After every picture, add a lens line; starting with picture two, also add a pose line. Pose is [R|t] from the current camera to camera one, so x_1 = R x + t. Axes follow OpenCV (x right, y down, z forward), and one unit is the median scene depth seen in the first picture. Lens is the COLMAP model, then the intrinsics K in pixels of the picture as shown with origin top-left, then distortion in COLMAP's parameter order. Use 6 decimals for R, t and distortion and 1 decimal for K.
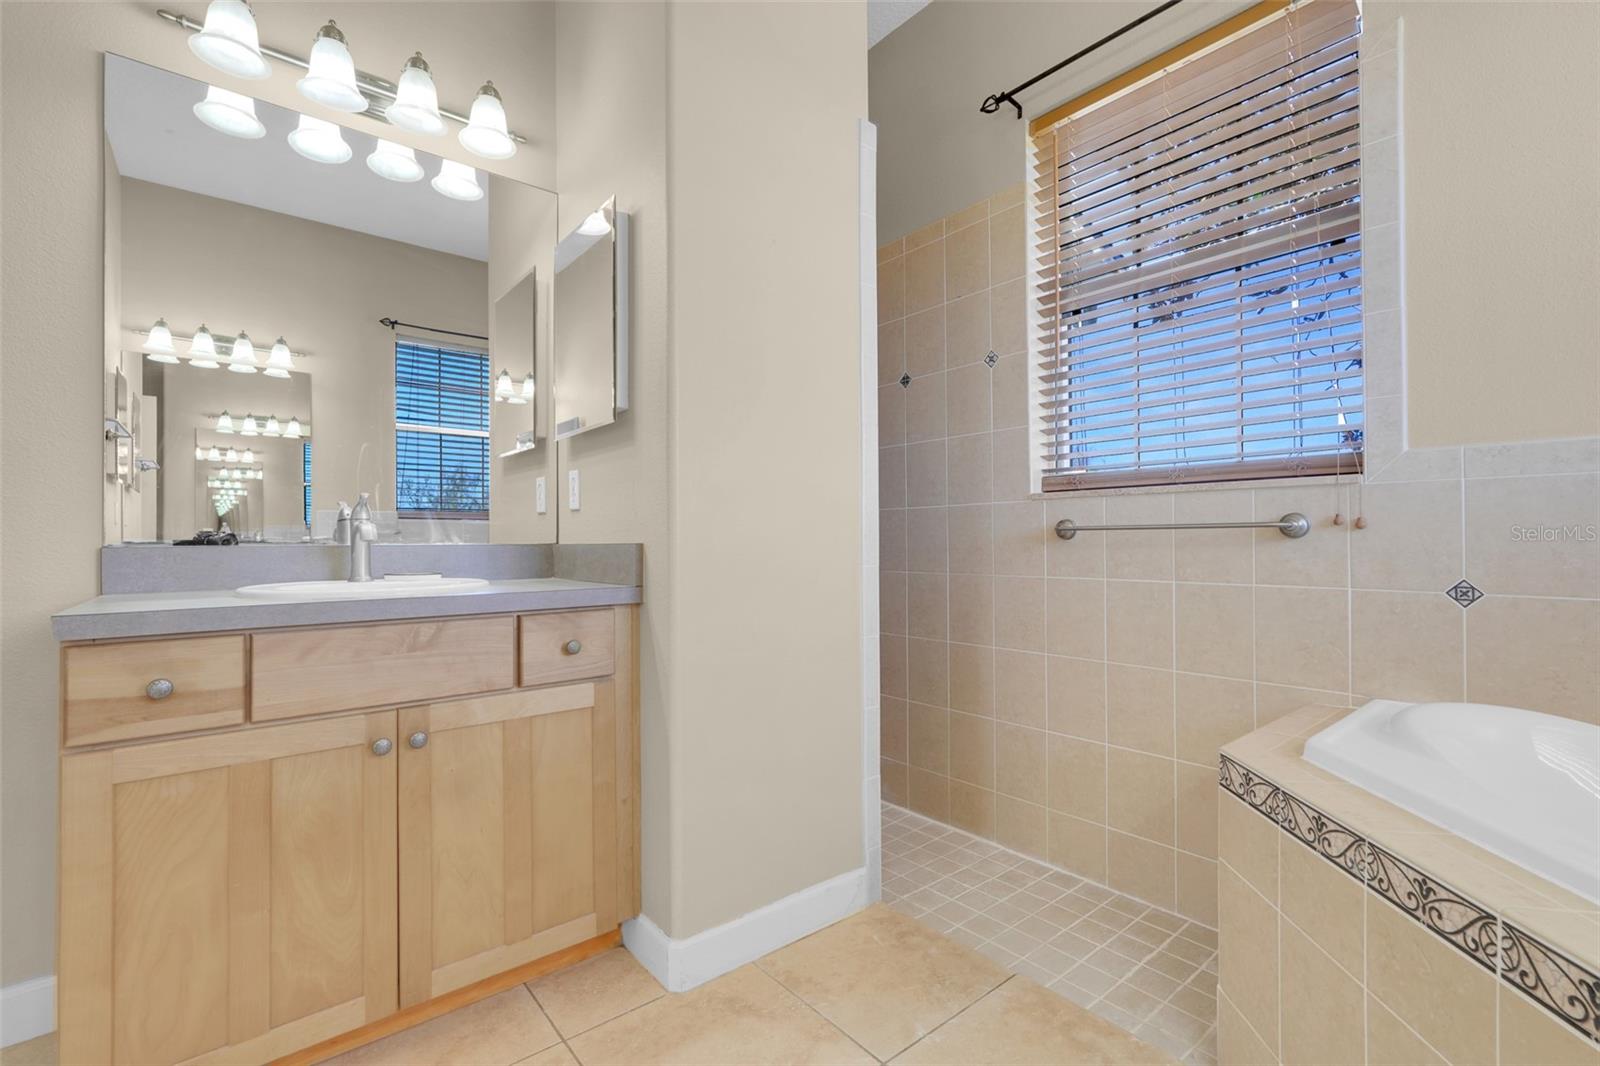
lens RADIAL K [[700.8, 0, 798.6], [0, 700.8, 535.0], [0, 0, 1]] dist [-0.009593, 0.002685]
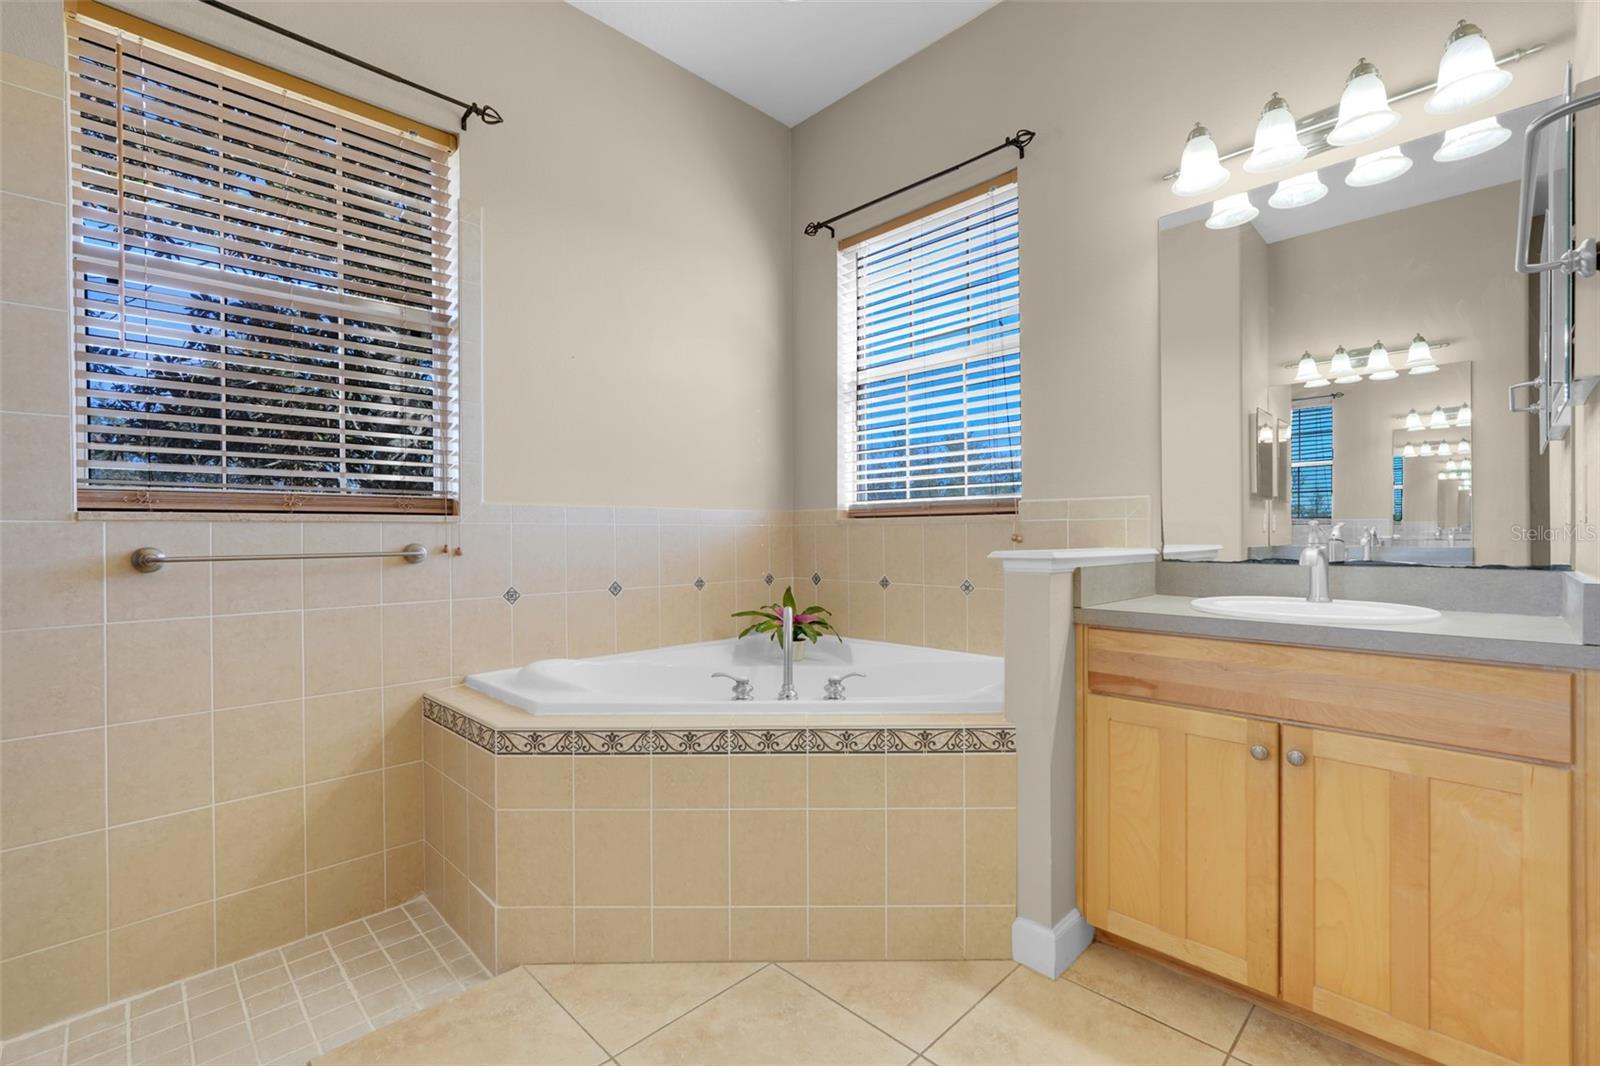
lens RADIAL K [[700.8, 0, 798.6], [0, 700.8, 536.4], [0, 0, 1]] dist [-0.009593, 0.002685]
pose [[-0.095201, 0.002543, 0.995455, -0.538741], [0.001469, 0.999996, -0.002414, -0.035657], [-0.995457, 0.001232, -0.095204, 0.388014]]
